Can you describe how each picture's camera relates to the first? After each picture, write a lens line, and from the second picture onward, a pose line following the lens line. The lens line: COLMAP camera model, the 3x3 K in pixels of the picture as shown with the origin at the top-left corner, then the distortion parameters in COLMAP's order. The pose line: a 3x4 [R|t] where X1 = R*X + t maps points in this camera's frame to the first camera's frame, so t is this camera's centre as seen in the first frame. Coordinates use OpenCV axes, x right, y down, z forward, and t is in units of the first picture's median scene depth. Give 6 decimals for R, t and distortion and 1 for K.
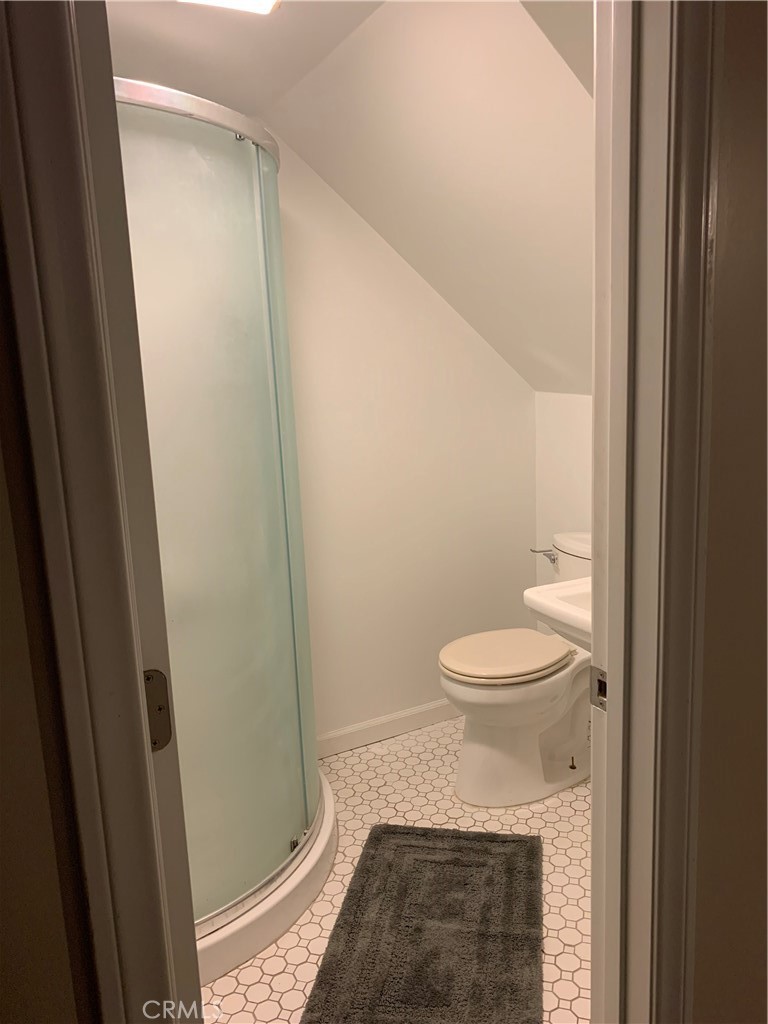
lens RADIAL K [[777.7, 0, 391.3], [0, 777.7, 517.0], [0, 0, 1]] dist [-0.025290, 0.021412]
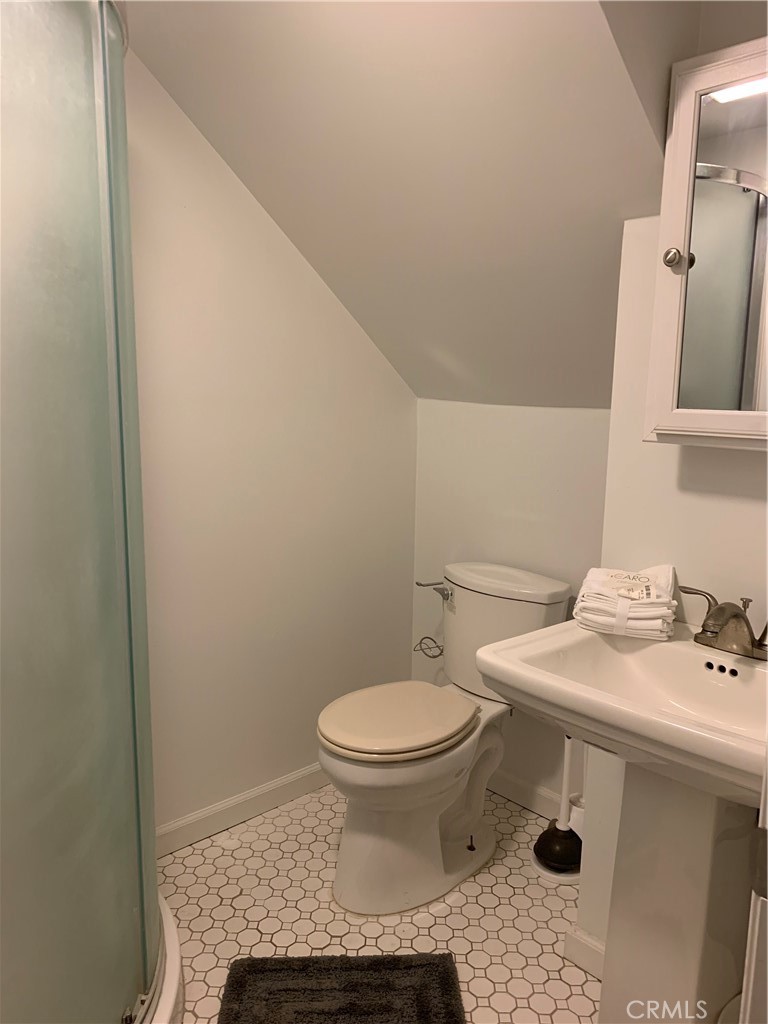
lens RADIAL K [[777.7, 0, 379.3], [0, 777.7, 503.6], [0, 0, 1]] dist [-0.025290, 0.021412]
pose [[0.971199, 0.013906, 0.237863, -0.069111], [-0.003968, 0.999101, -0.042206, -0.008915], [-0.238236, 0.040047, 0.970381, 0.234812]]
